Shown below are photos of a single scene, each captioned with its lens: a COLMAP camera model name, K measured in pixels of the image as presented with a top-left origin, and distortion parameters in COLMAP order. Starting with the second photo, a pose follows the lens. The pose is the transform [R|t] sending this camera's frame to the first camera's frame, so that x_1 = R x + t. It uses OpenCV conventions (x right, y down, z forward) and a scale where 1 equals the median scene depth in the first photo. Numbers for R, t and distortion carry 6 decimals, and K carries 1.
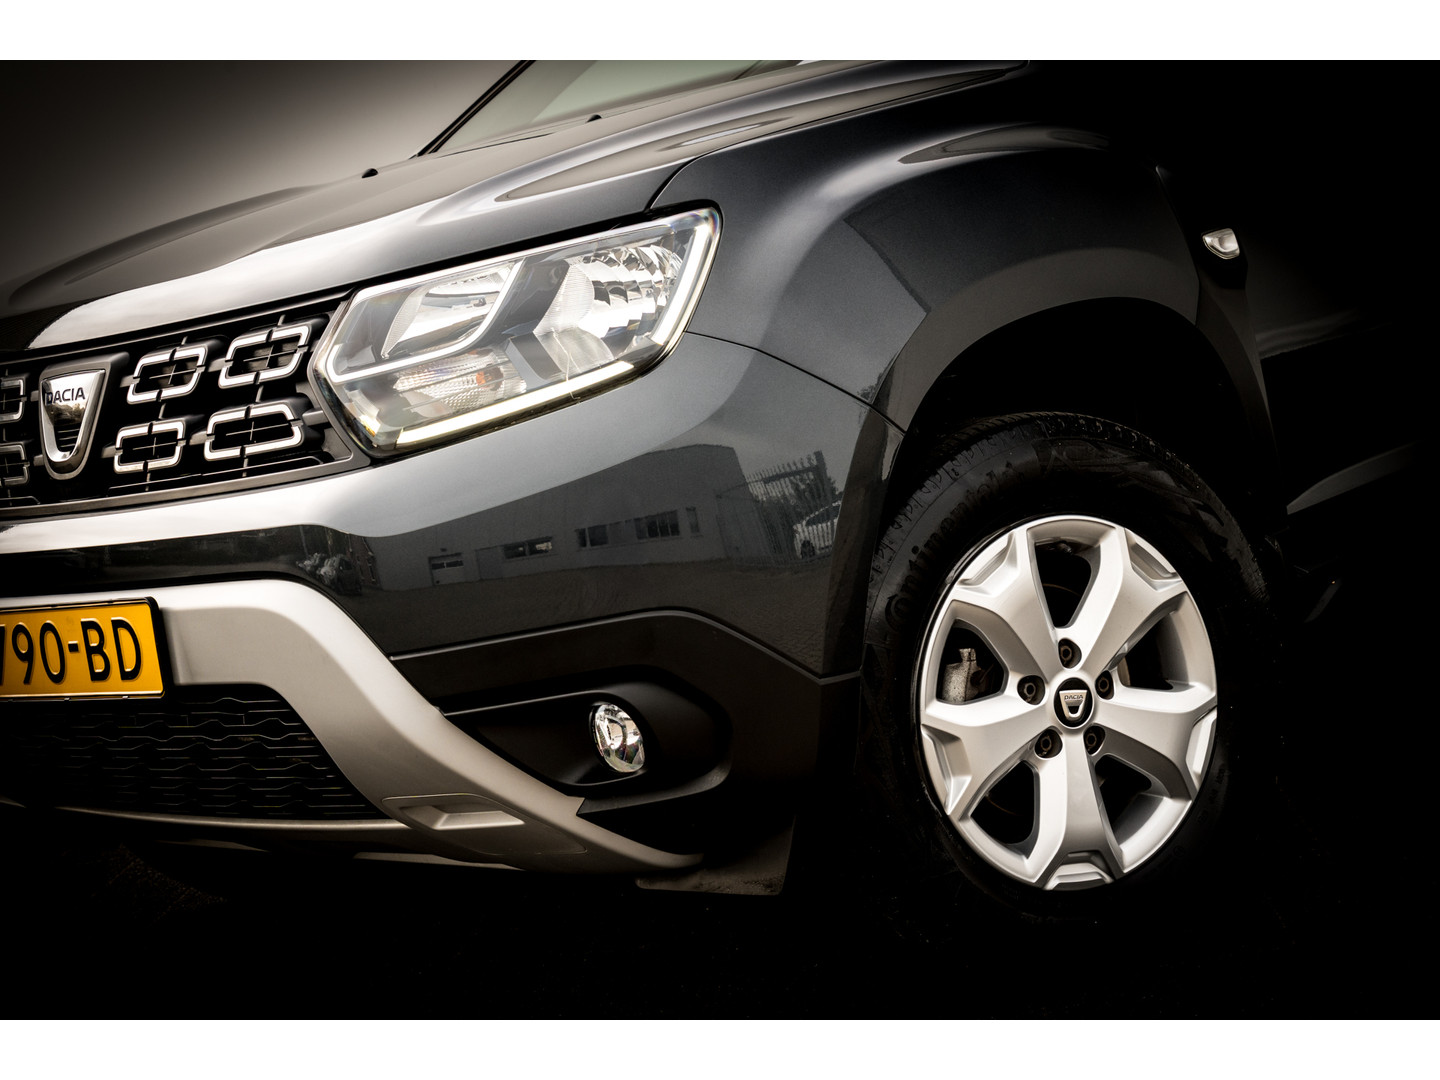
lens RADIAL K [[2564.7, 0, 720.0], [0, 2564.7, 540.0], [0, 0, 1]] dist [-0.005531, 0.076840]
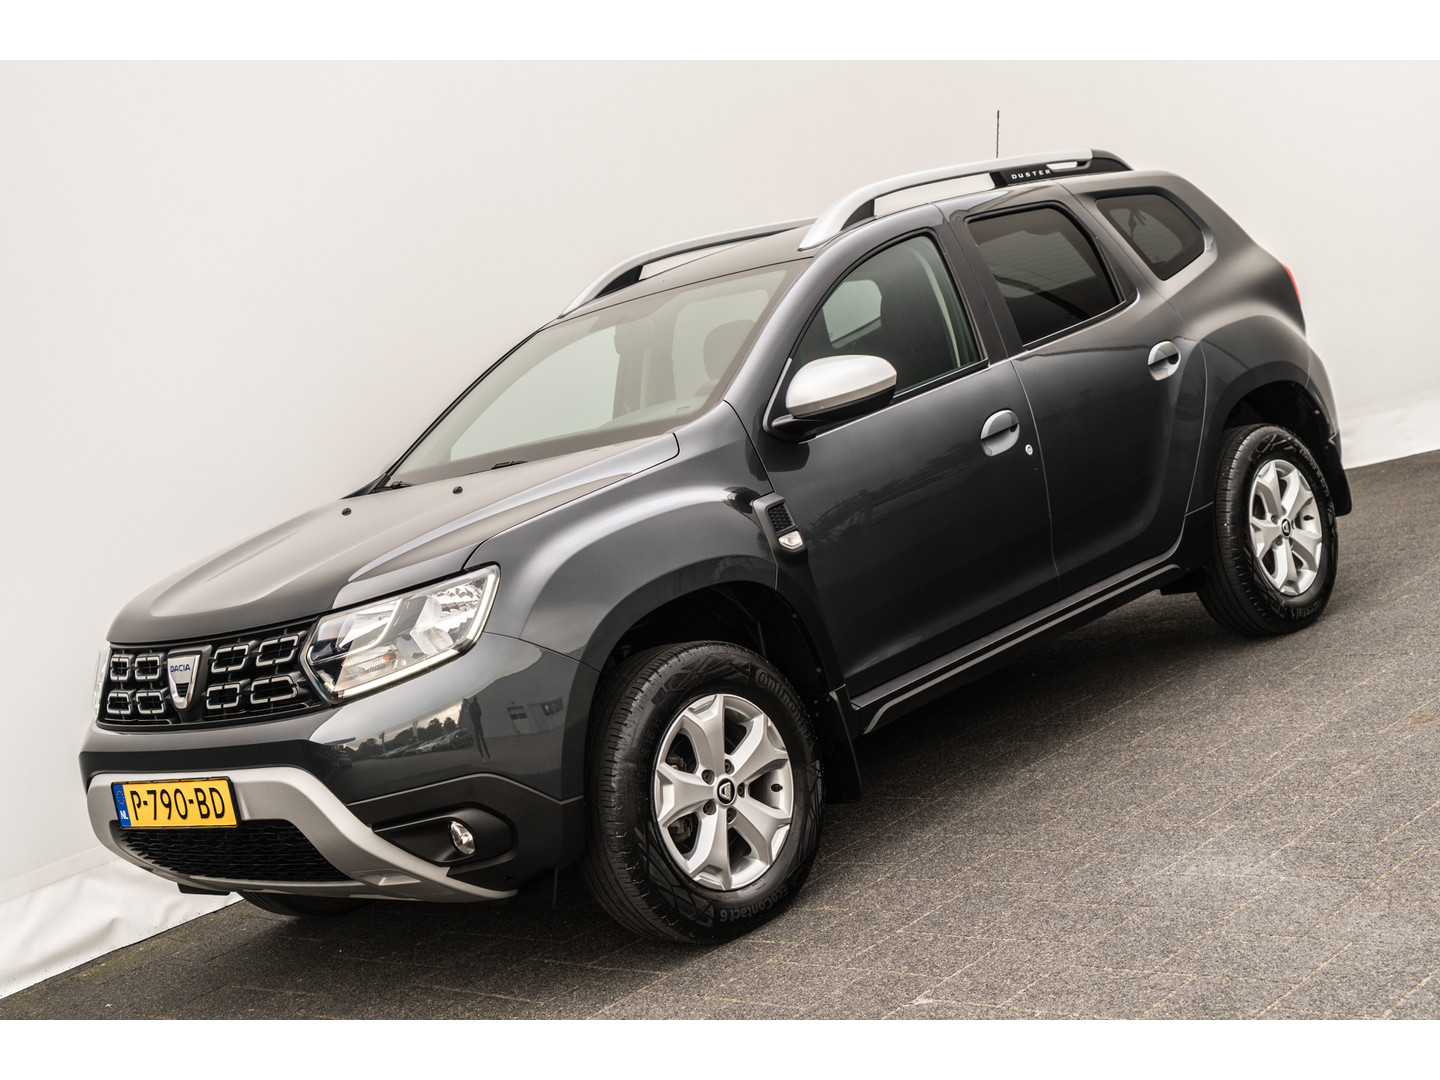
lens RADIAL K [[1989.8, 0, 720.0], [0, 1989.8, 540.0], [0, 0, 1]] dist [0.041331, 0.017841]
pose [[0.997955, -0.061685, -0.016760, 0.191703], [0.061502, 0.998044, -0.011211, -0.118334], [0.017418, 0.010157, 0.999797, -0.523824]]
